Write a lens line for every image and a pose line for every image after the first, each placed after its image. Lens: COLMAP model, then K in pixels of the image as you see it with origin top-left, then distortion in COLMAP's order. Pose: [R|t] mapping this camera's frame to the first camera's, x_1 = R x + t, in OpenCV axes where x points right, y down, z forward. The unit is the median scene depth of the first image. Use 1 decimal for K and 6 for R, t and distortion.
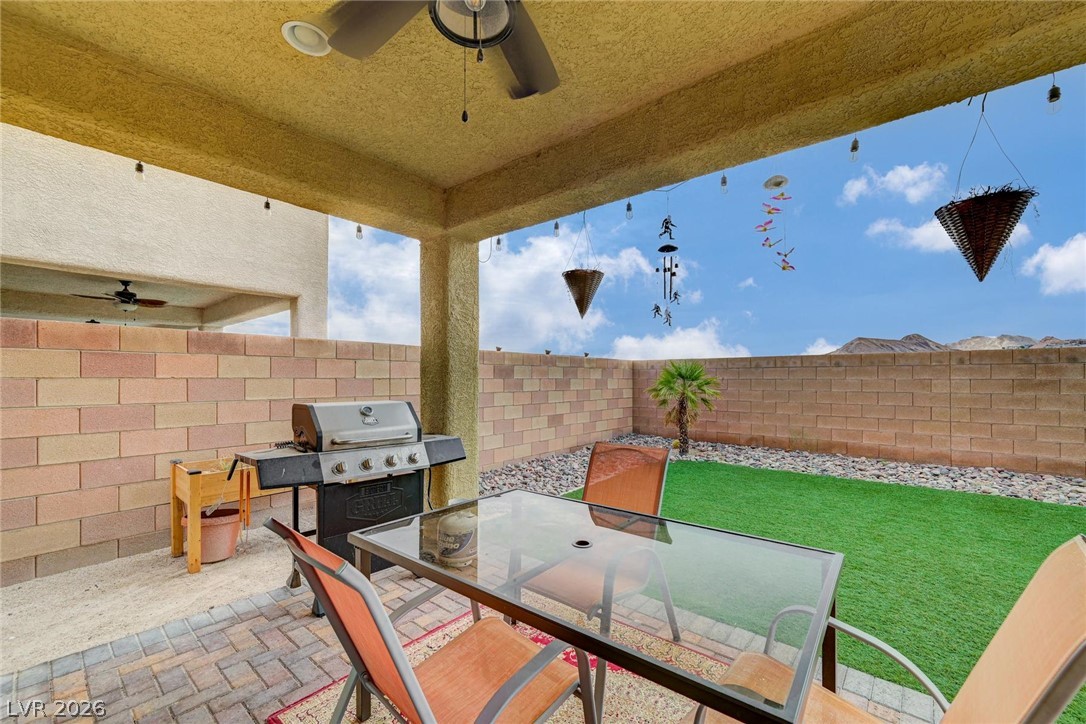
lens RADIAL K [[435.1, 0, 549.8], [0, 435.1, 380.0], [0, 0, 1]] dist [-0.001666, 0.000805]
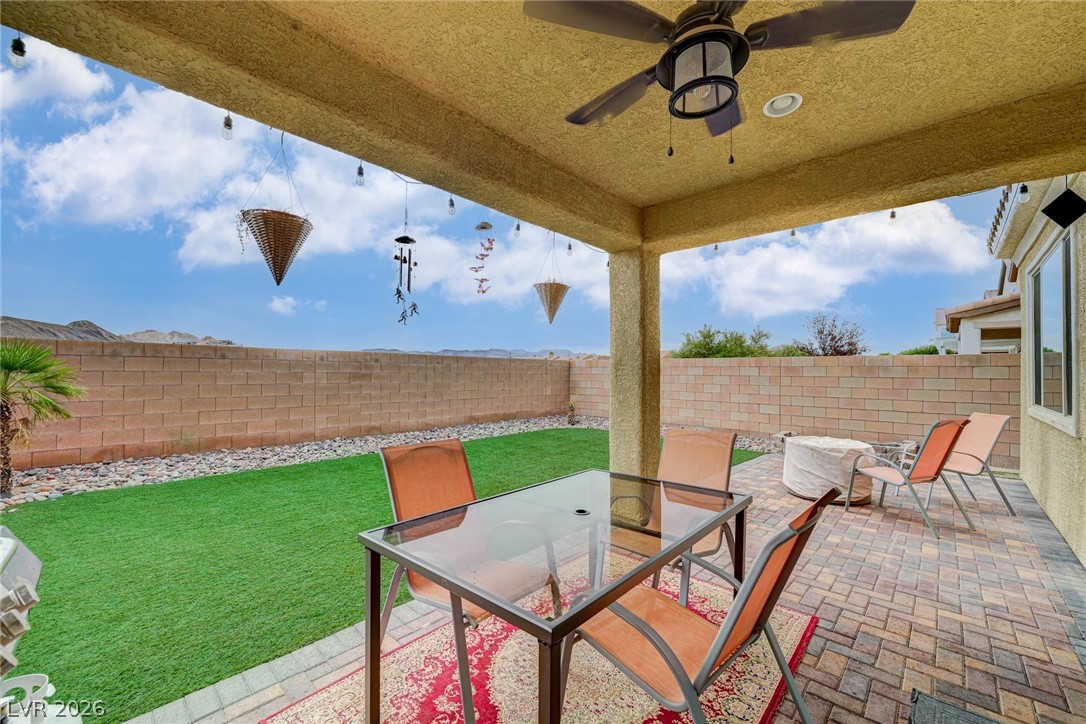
lens RADIAL K [[435.1, 0, 543.7], [0, 435.1, 368.9], [0, 0, 1]] dist [-0.001666, 0.000805]
pose [[0.059693, 0.011374, 0.998152, -0.308770], [-0.004493, 0.999928, -0.011125, -0.000801], [-0.998207, -0.003820, 0.059740, 0.283421]]
